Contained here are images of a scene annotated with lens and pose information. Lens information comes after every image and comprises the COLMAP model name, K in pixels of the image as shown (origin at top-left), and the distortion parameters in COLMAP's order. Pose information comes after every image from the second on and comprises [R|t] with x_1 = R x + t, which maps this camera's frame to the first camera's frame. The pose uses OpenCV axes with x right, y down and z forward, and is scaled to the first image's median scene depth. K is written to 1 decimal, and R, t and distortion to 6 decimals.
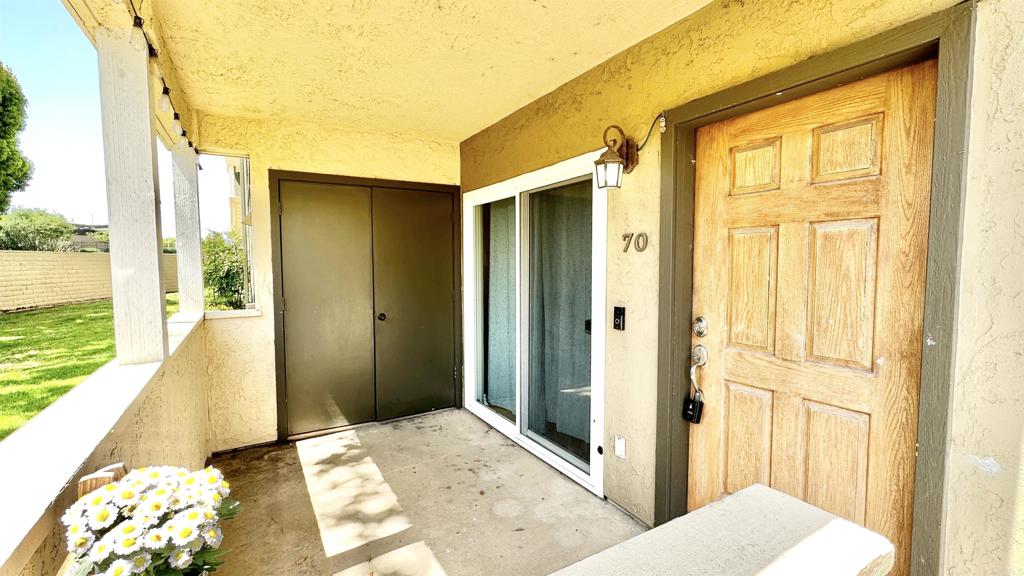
lens RADIAL K [[433.6, 0, 485.1], [0, 433.6, 286.5], [0, 0, 1]] dist [-0.000333, 0.000004]
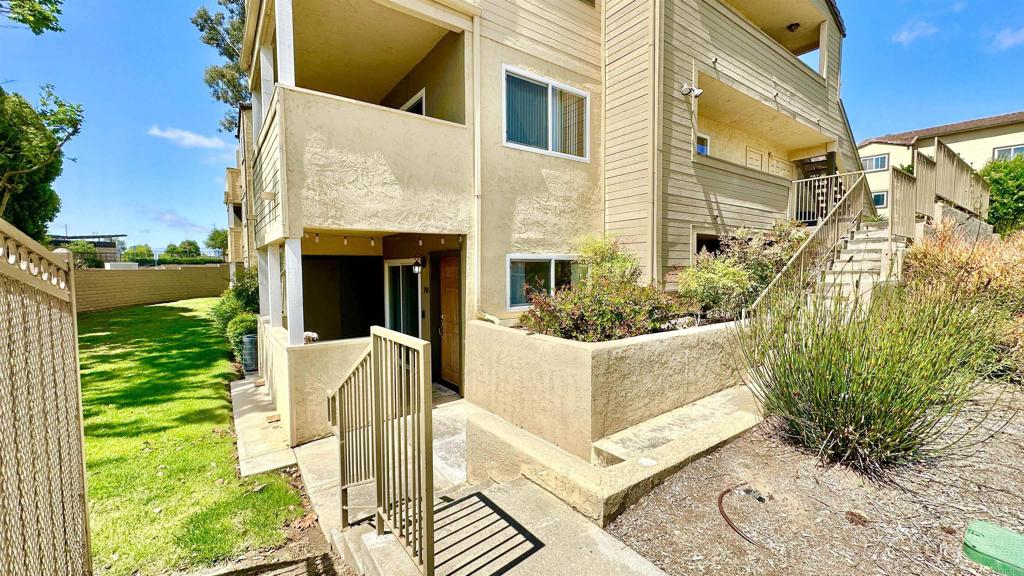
lens RADIAL K [[408.6, 0, 512.0], [0, 408.6, 288.0], [0, 0, 1]] dist [-0.001092, 0.000089]
pose [[0.992220, -0.001900, 0.124481, 0.582400], [0.003160, 0.999946, -0.009925, -0.086331], [-0.124456, 0.010242, 0.992172, -2.064156]]
